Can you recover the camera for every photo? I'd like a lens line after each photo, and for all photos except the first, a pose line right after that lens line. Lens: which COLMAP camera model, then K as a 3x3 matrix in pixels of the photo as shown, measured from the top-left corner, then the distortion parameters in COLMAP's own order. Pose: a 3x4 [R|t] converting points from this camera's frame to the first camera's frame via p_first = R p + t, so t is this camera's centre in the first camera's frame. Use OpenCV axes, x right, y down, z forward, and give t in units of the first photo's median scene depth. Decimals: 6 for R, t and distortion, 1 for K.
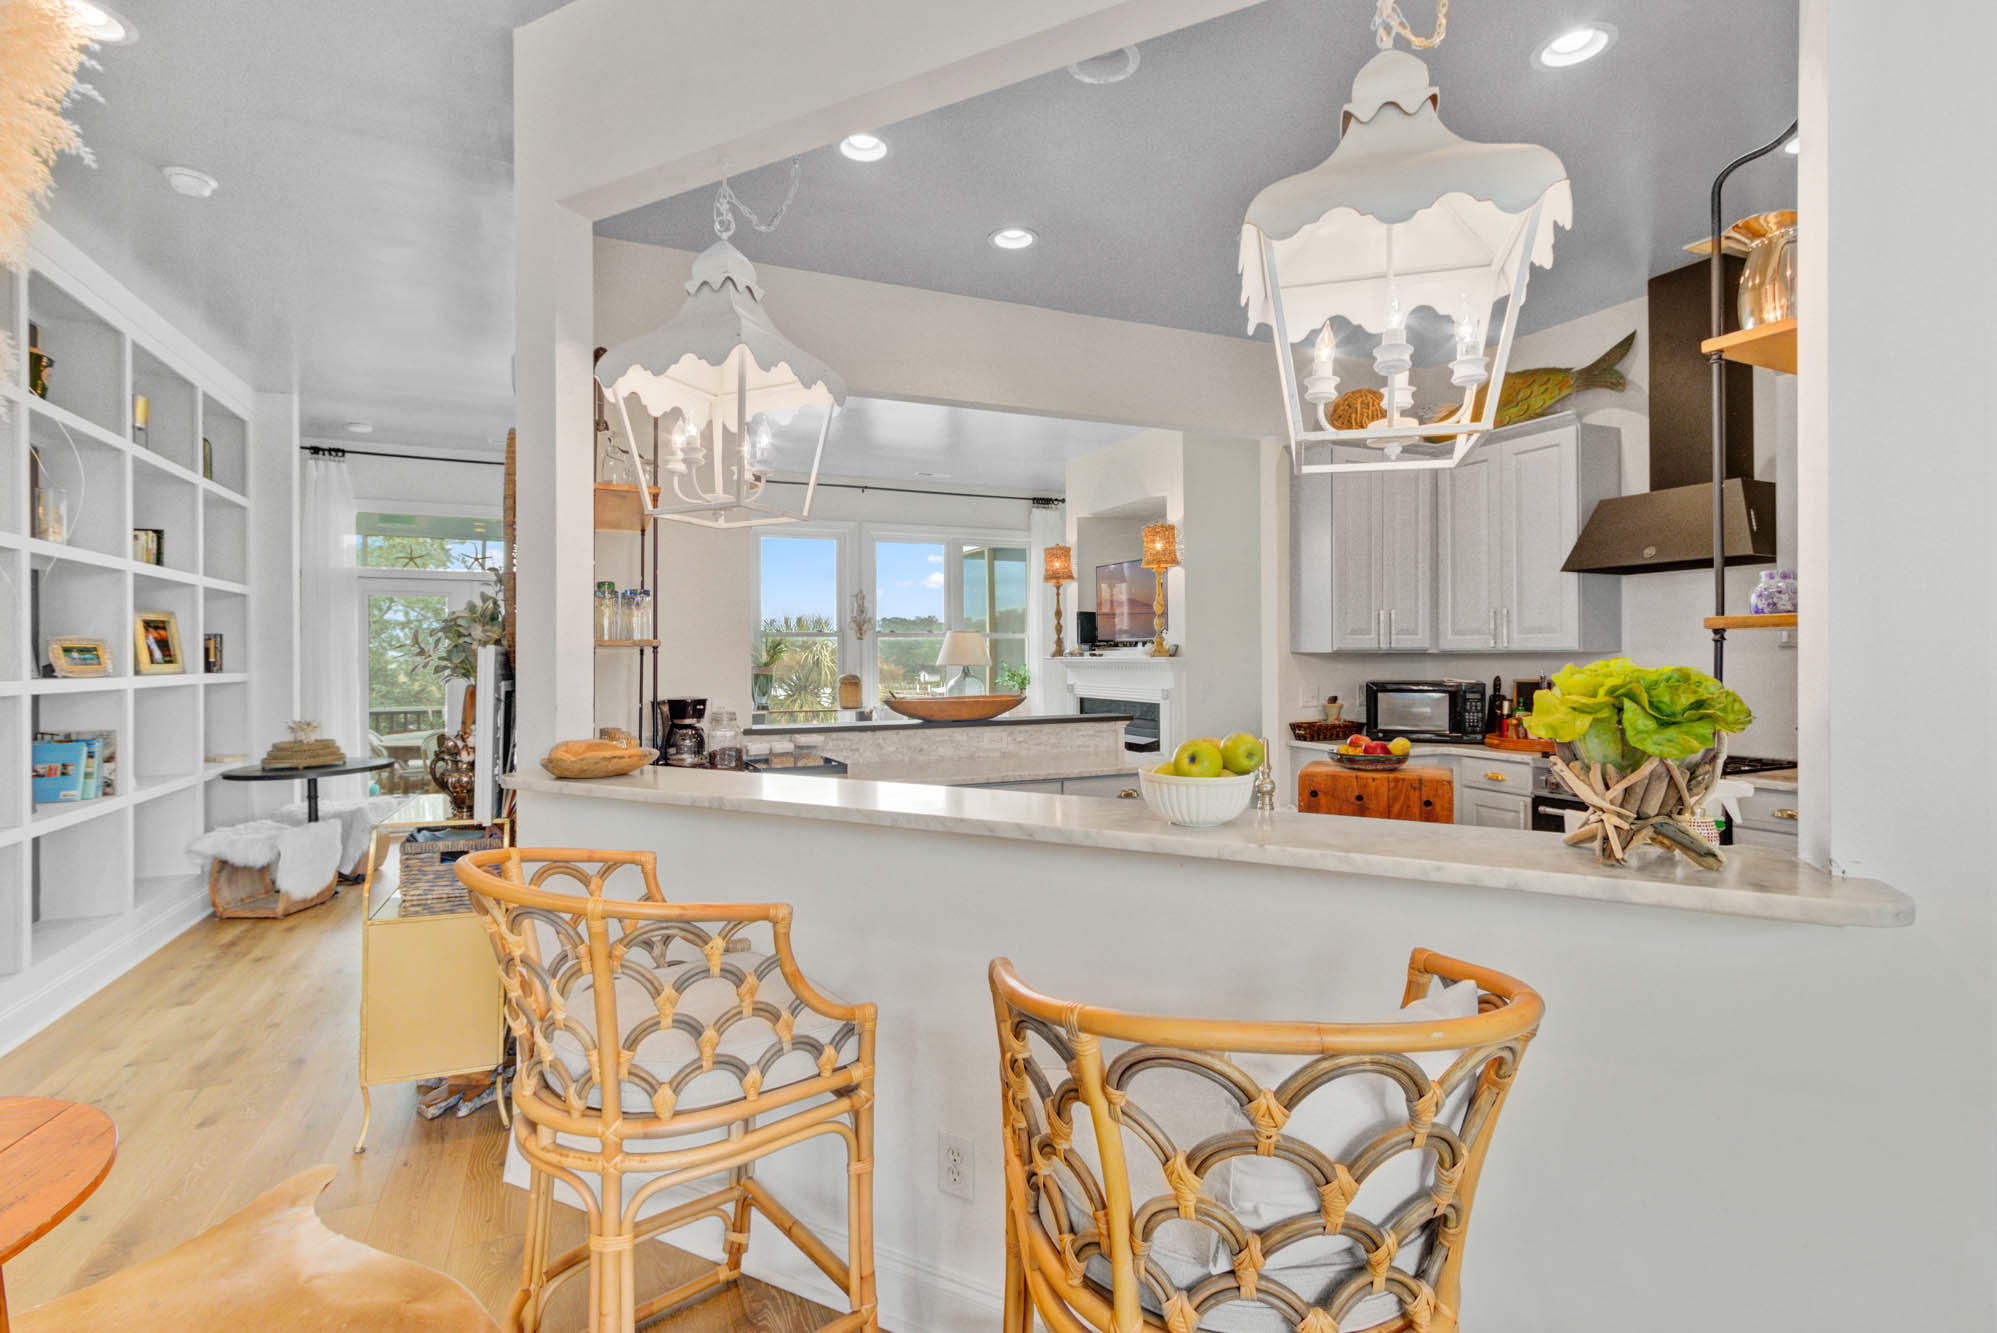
lens RADIAL K [[924.4, 0, 986.8], [0, 924.4, 650.6], [0, 0, 1]] dist [0.001715, 0.000236]
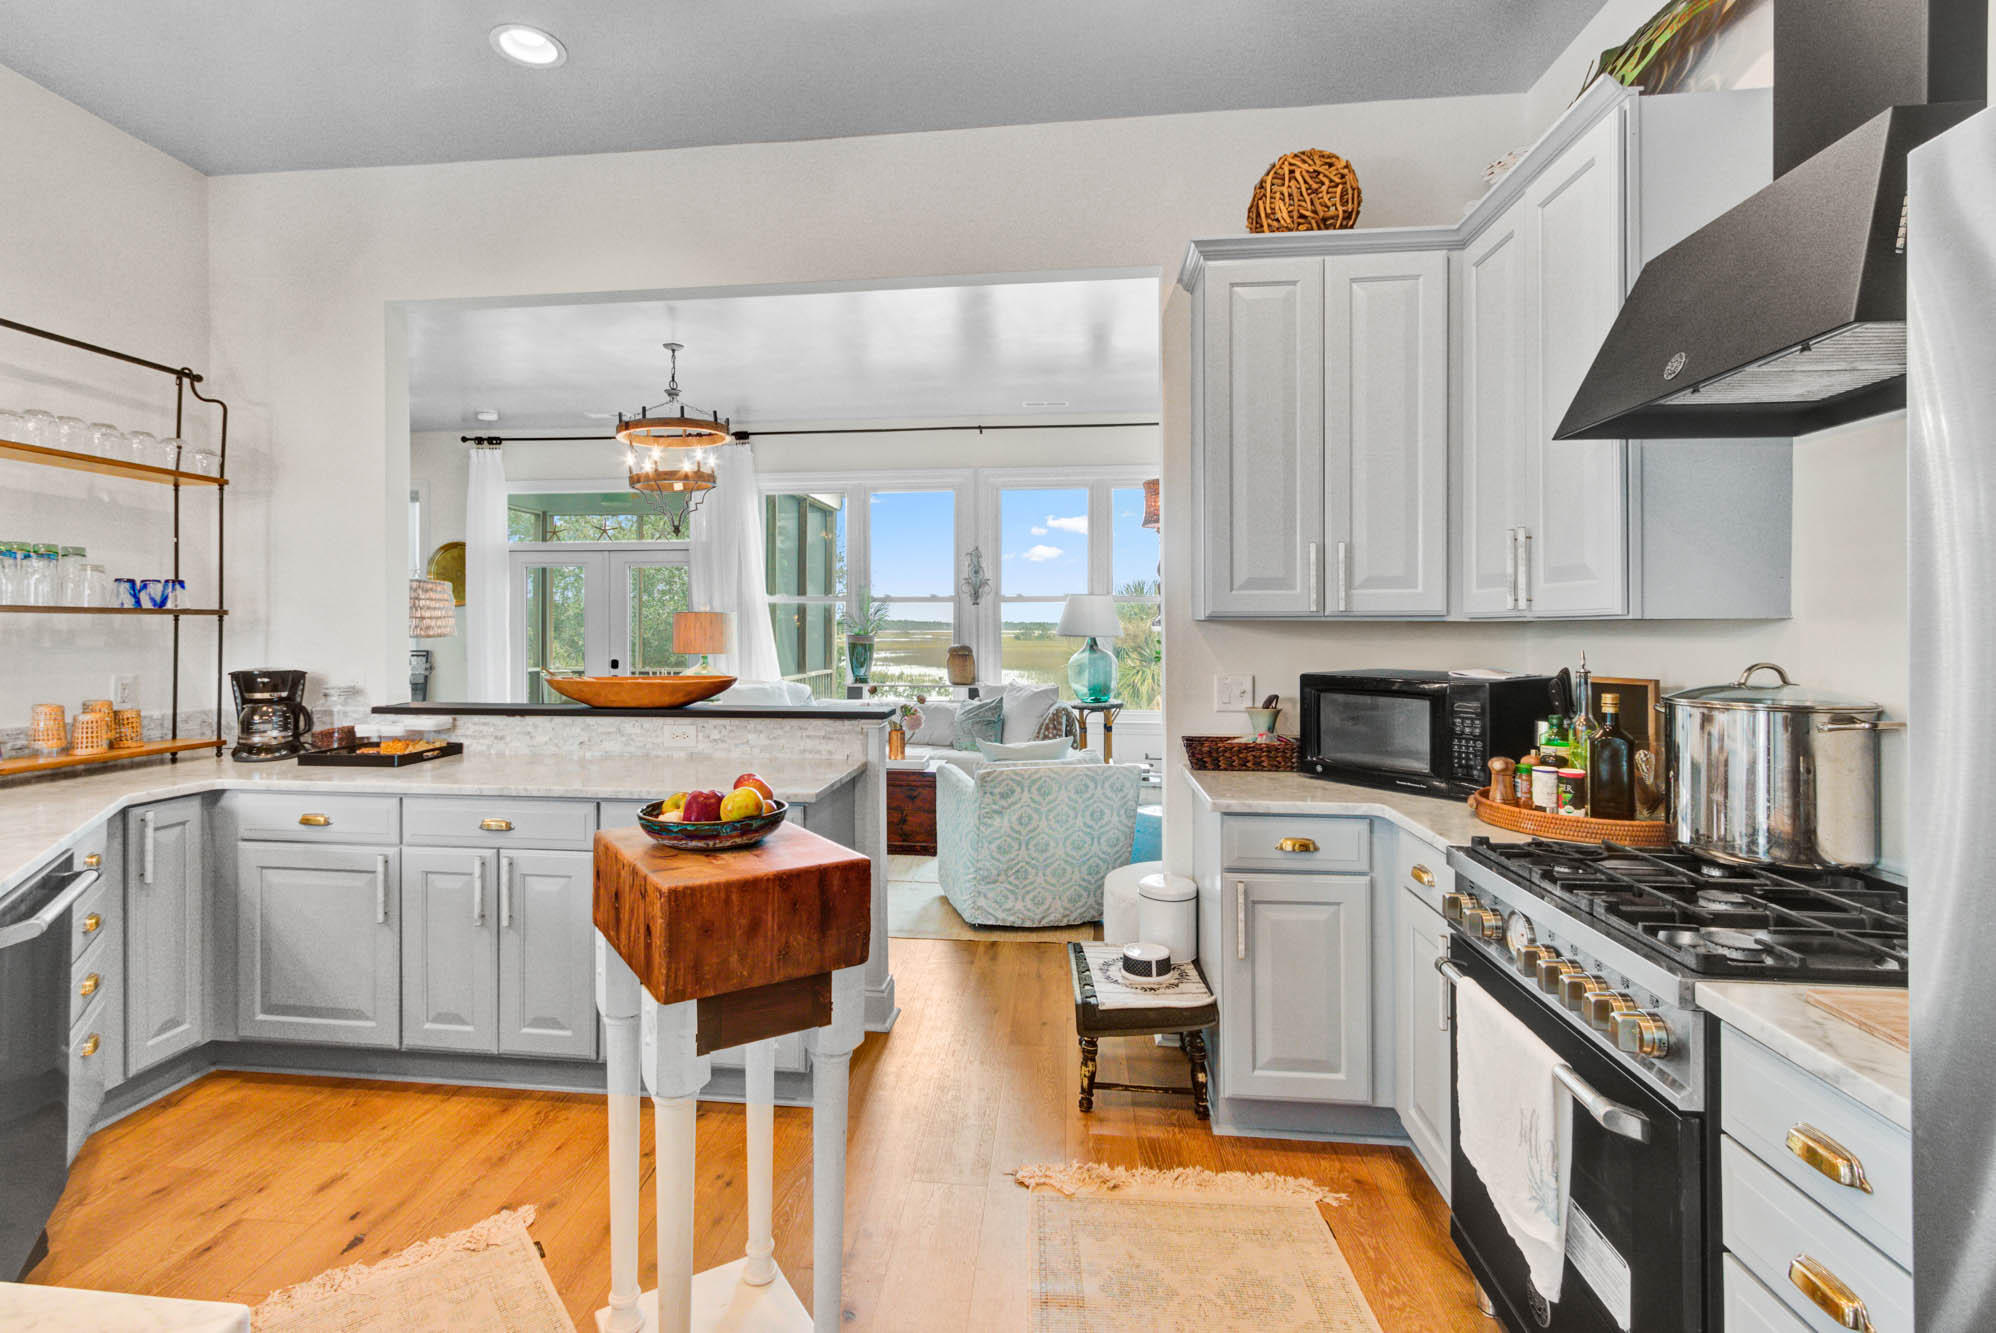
lens RADIAL K [[943.8, 0, 994.7], [0, 943.8, 651.5], [0, 0, 1]] dist [0.000533, -0.000095]
pose [[0.864260, 0.017969, -0.502724, 0.555946], [-0.000805, 0.999410, 0.034339, 0.001688], [0.503044, -0.029273, 0.863765, 0.424158]]
